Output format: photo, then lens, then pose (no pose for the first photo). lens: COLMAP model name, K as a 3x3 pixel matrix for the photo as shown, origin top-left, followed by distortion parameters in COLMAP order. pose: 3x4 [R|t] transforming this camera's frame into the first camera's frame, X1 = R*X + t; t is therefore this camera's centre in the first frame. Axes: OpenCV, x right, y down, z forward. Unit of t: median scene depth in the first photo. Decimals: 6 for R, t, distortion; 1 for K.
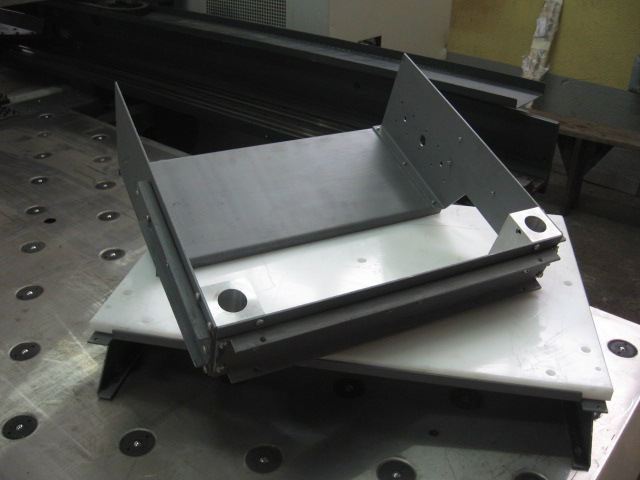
lens RADIAL K [[665.4, 0, 320.0], [0, 665.4, 240.0], [0, 0, 1]] dist [-0.118305, 0.016824]
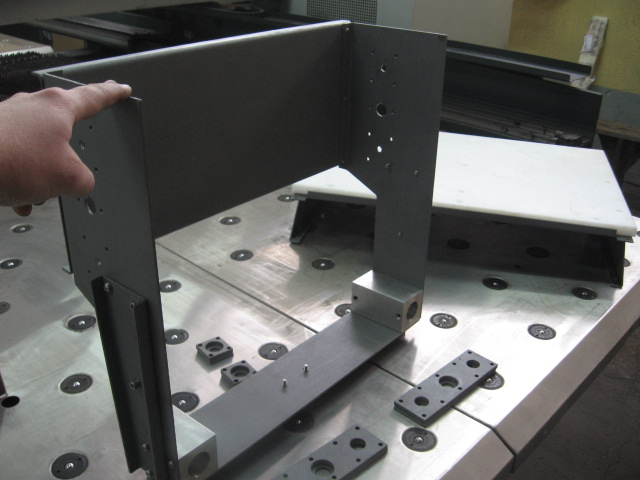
lens RADIAL K [[665.4, 0, 320.0], [0, 665.4, 240.0], [0, 0, 1]] dist [-0.118305, 0.016824]
pose [[0.997792, 0.030109, -0.059196, -0.053313], [-0.032721, 0.998510, -0.043674, 0.087155], [0.057793, 0.045514, 0.997291, -0.148346]]
